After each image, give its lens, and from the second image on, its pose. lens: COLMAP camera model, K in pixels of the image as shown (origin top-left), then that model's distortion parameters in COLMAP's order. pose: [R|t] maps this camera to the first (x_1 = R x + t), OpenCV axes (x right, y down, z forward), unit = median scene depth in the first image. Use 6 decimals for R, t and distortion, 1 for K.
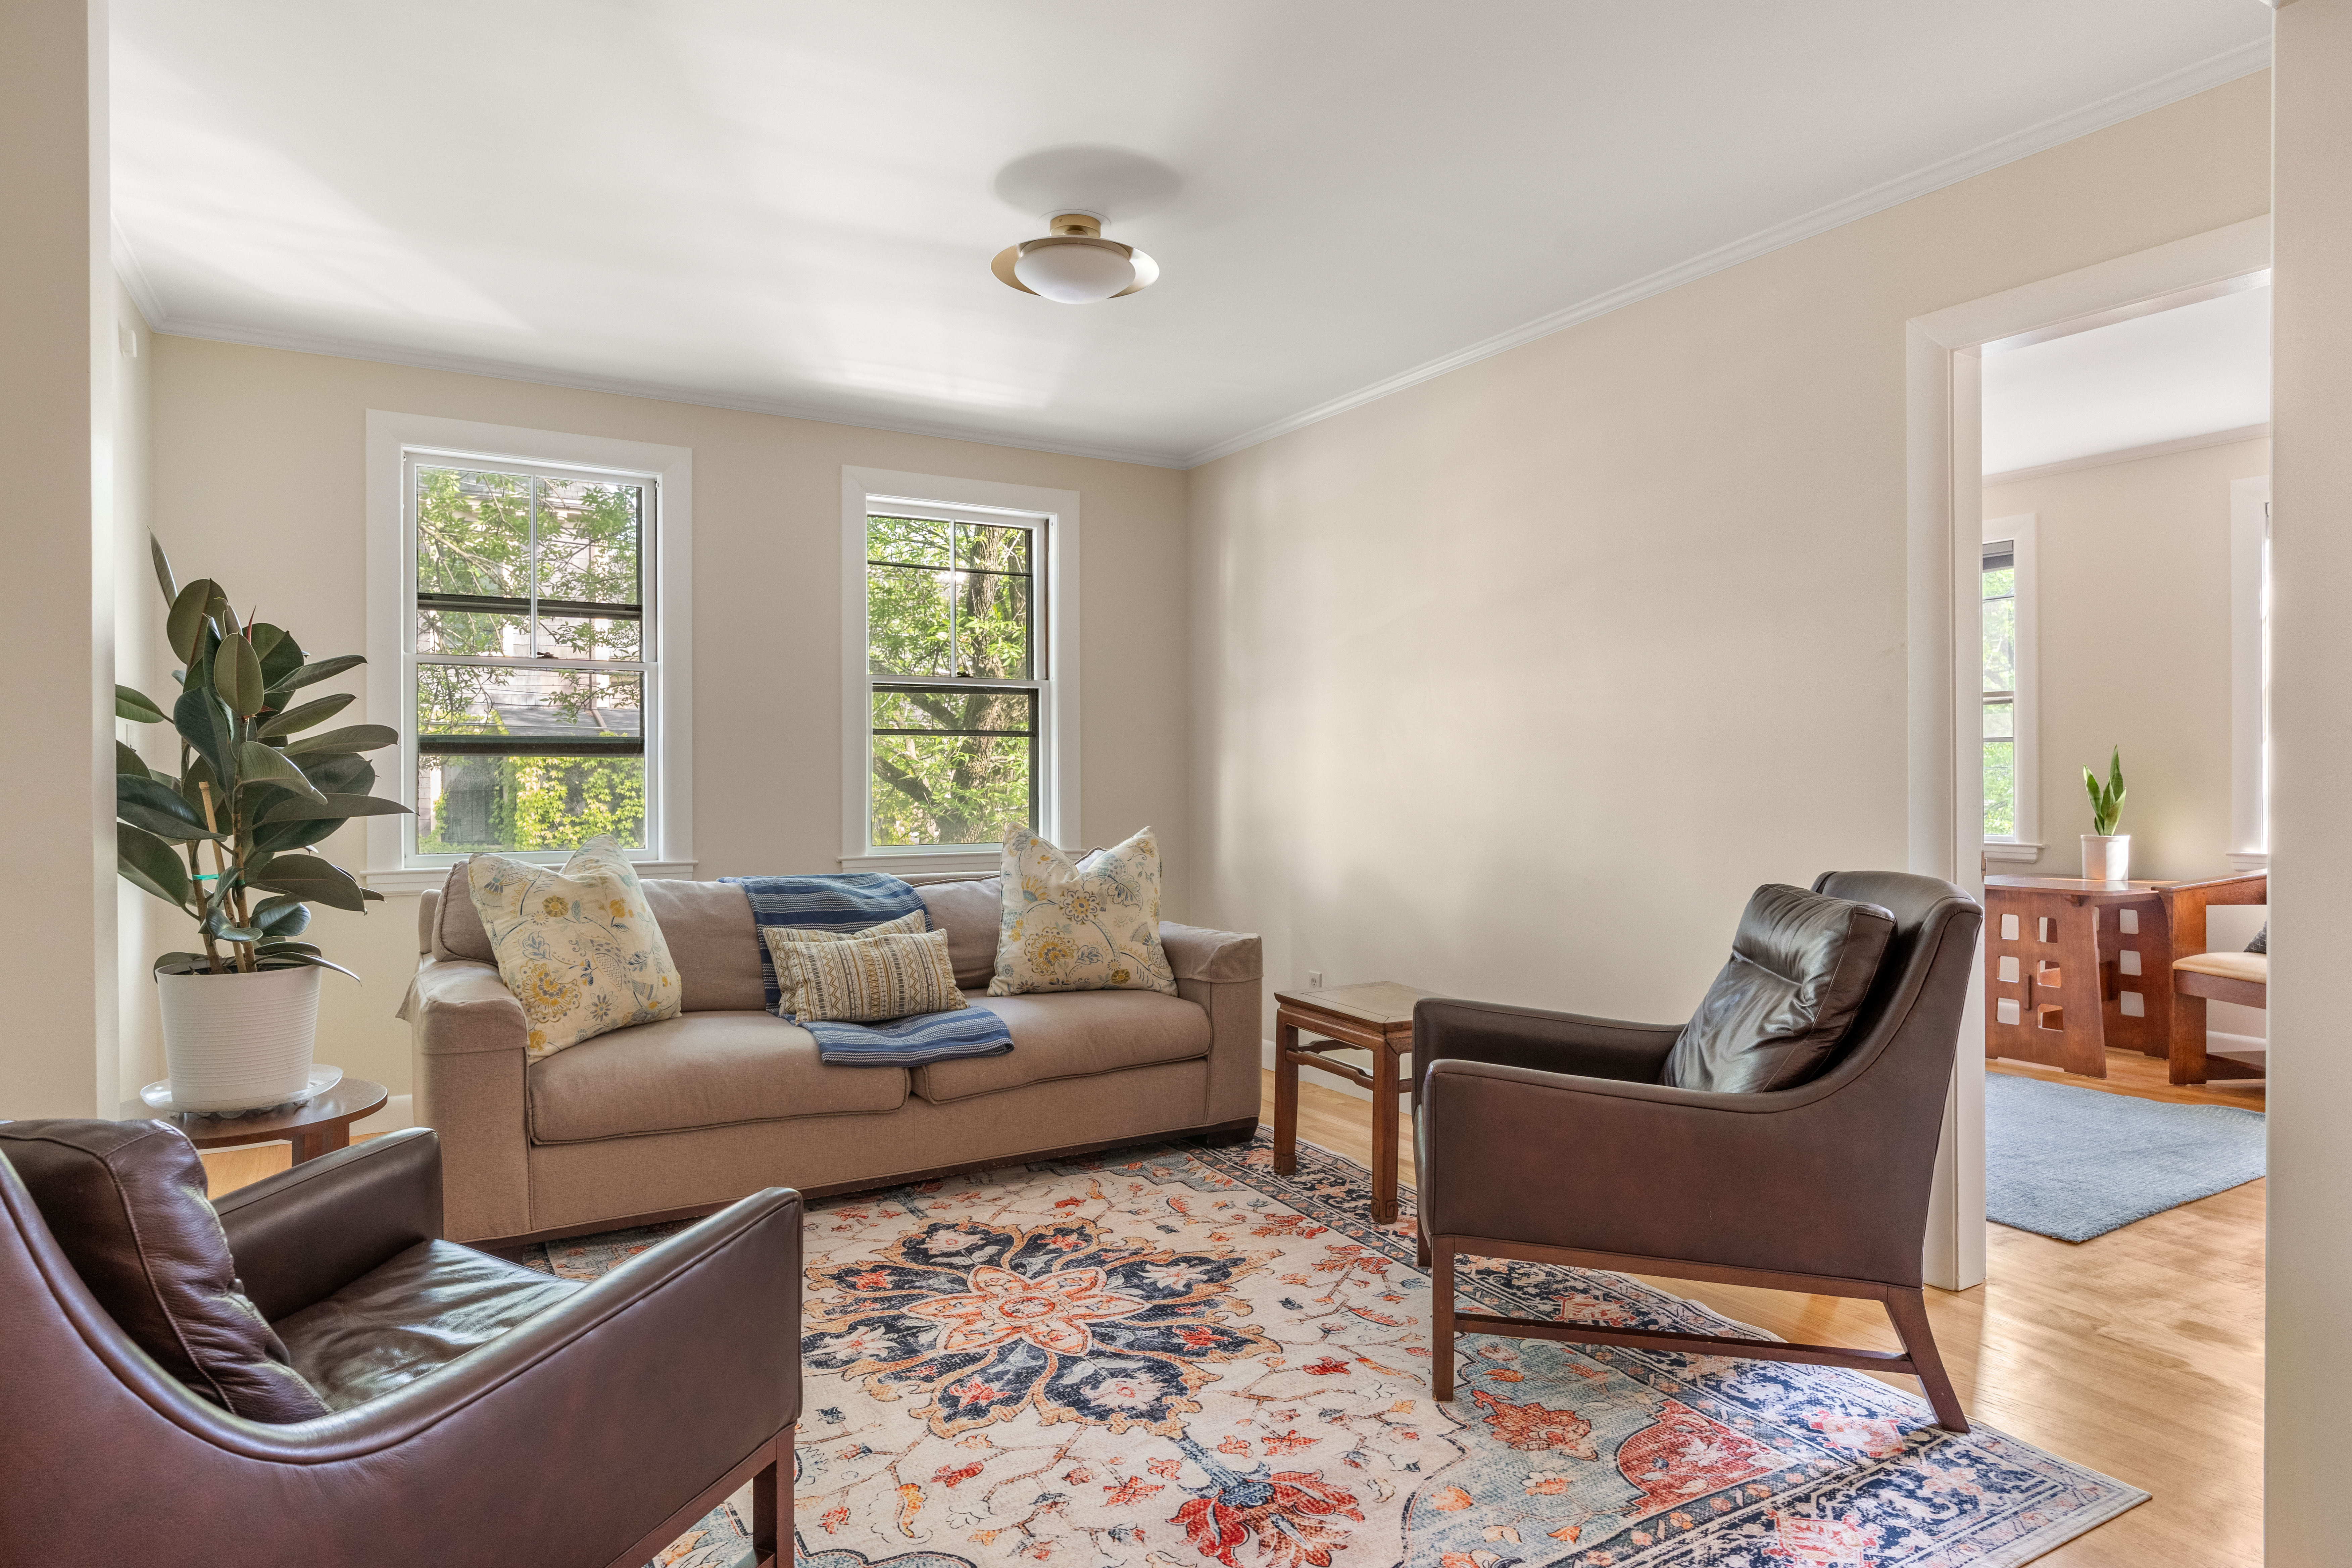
lens RADIAL K [[1317.9, 0, 1176.0], [0, 1317.9, 784.0], [0, 0, 1]] dist [-0.001571, -0.000831]
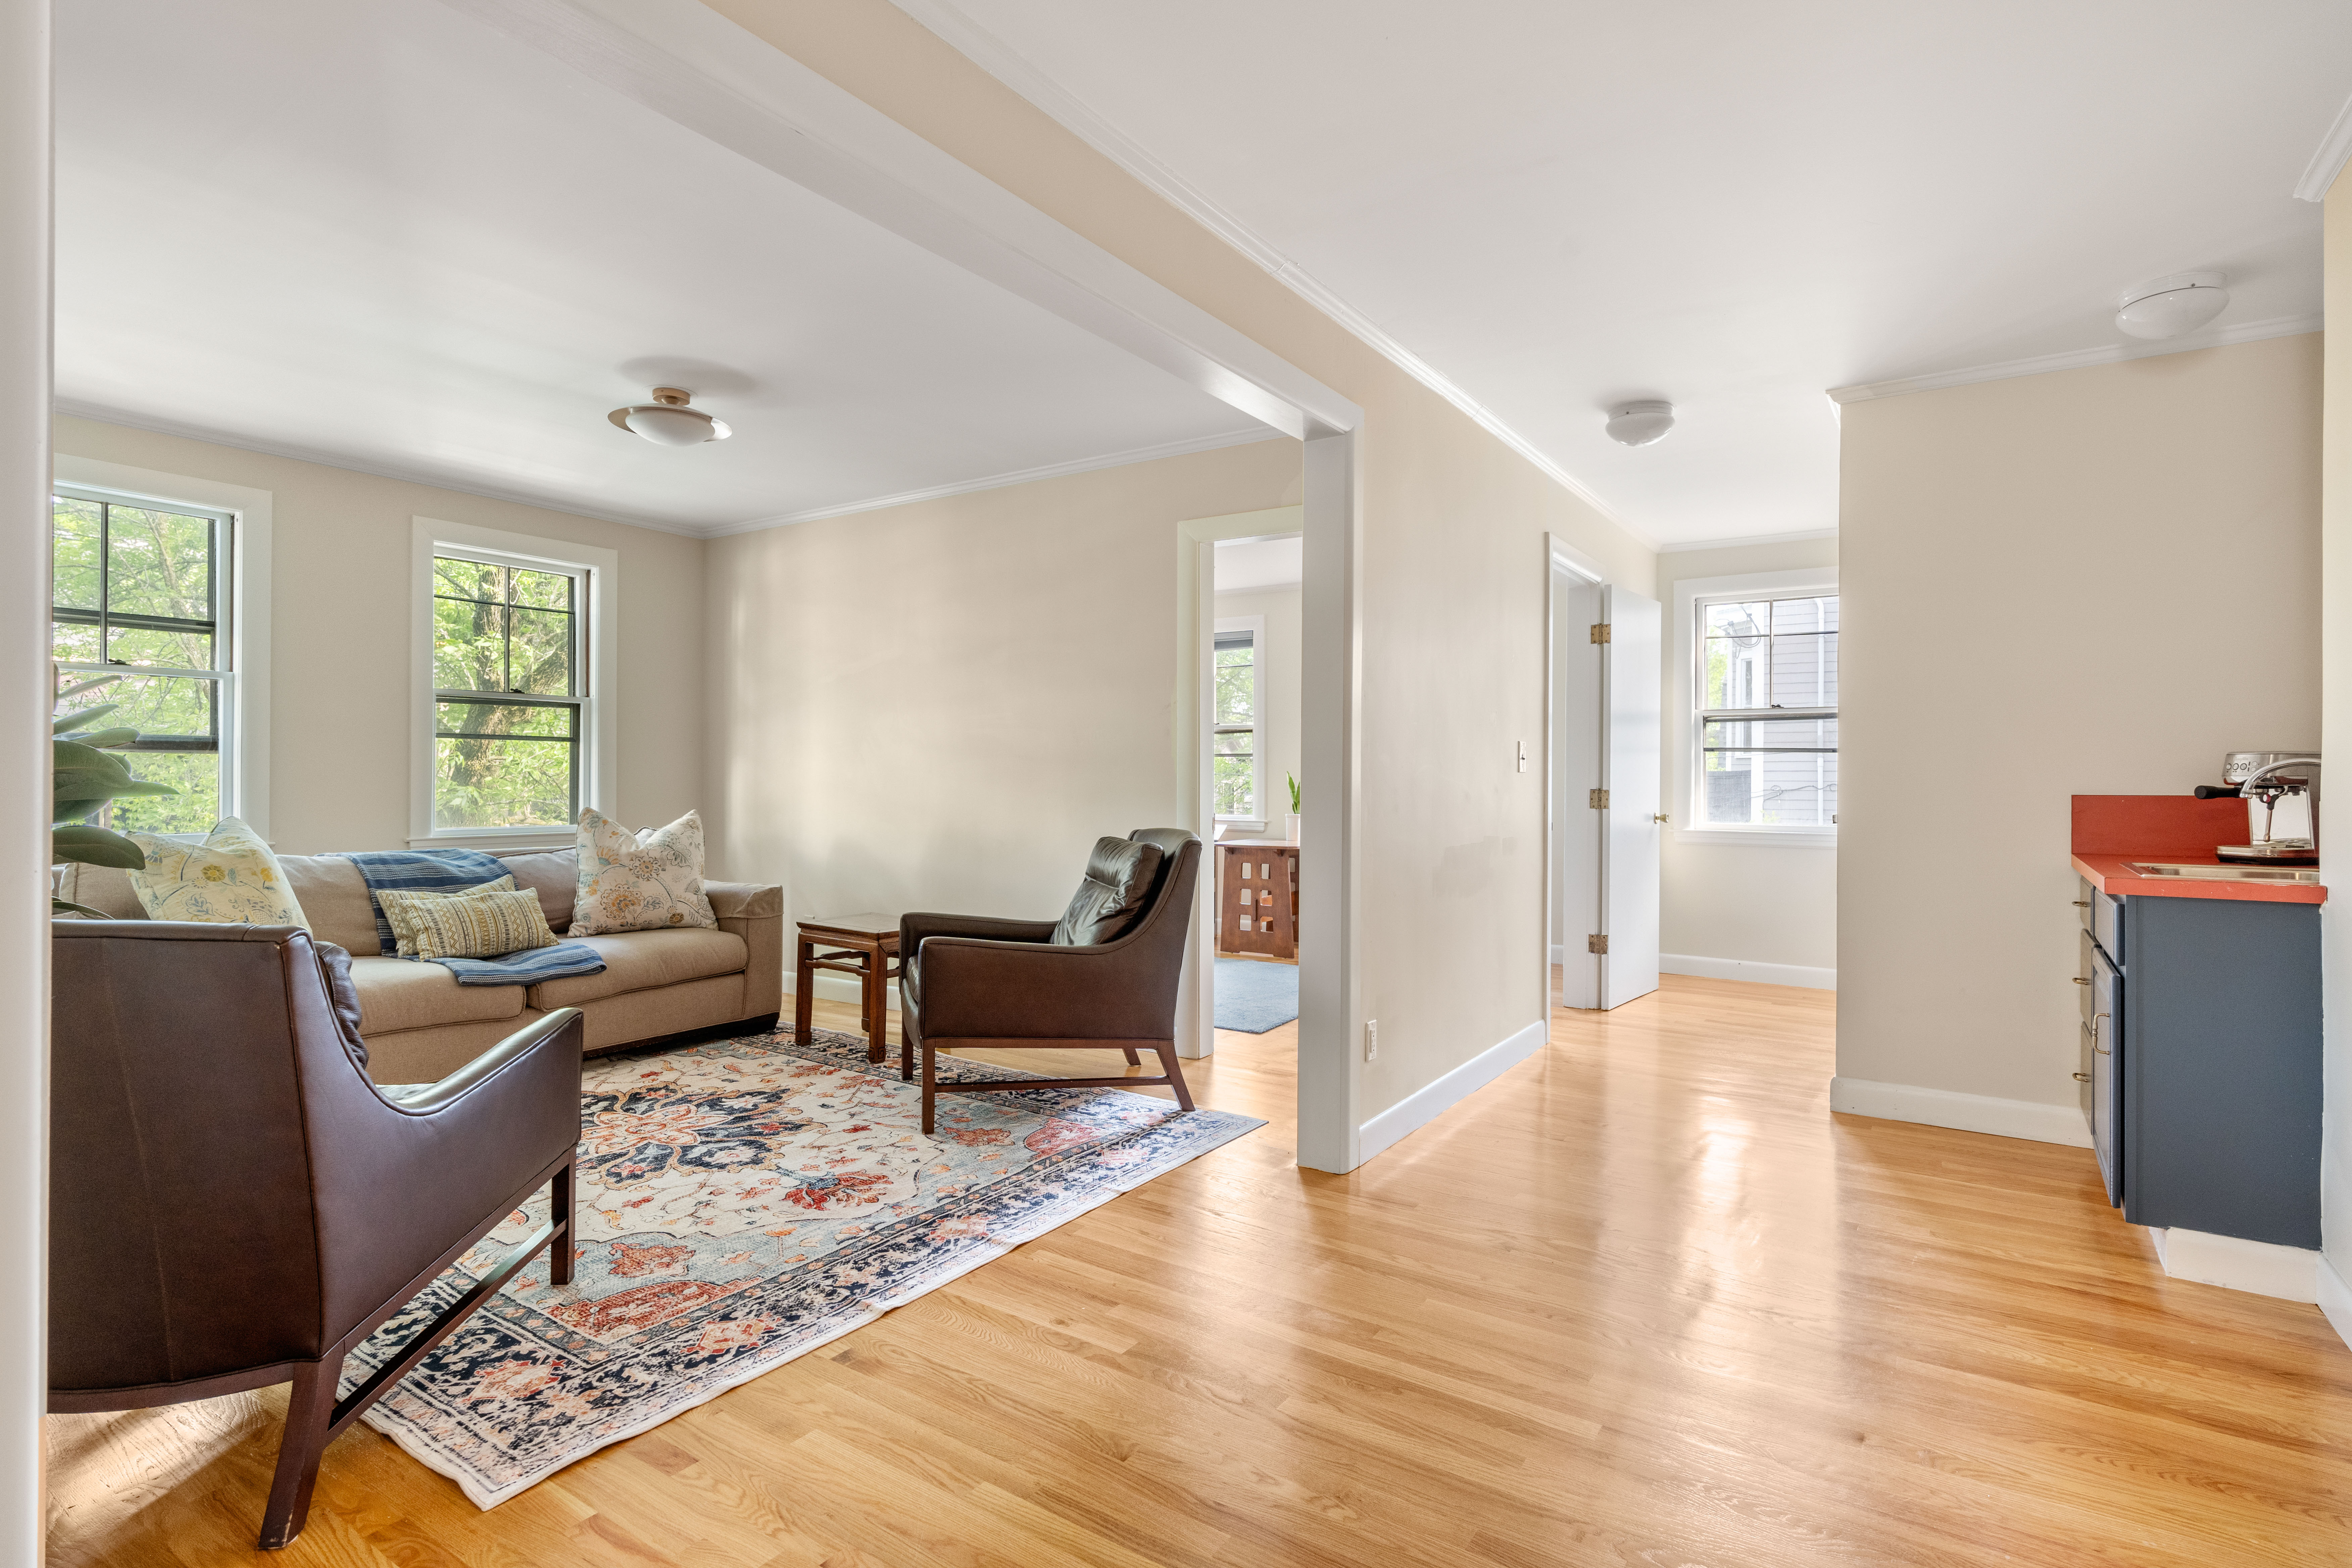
lens RADIAL K [[1175.5, 0, 1176.0], [0, 1175.5, 784.0], [0, 0, 1]] dist [-0.001798, -0.000247]
pose [[0.892776, 0.004009, 0.450483, -0.170384], [-0.003944, 0.999992, -0.001083, 0.006209], [-0.450484, -0.000810, 0.892784, -0.439300]]
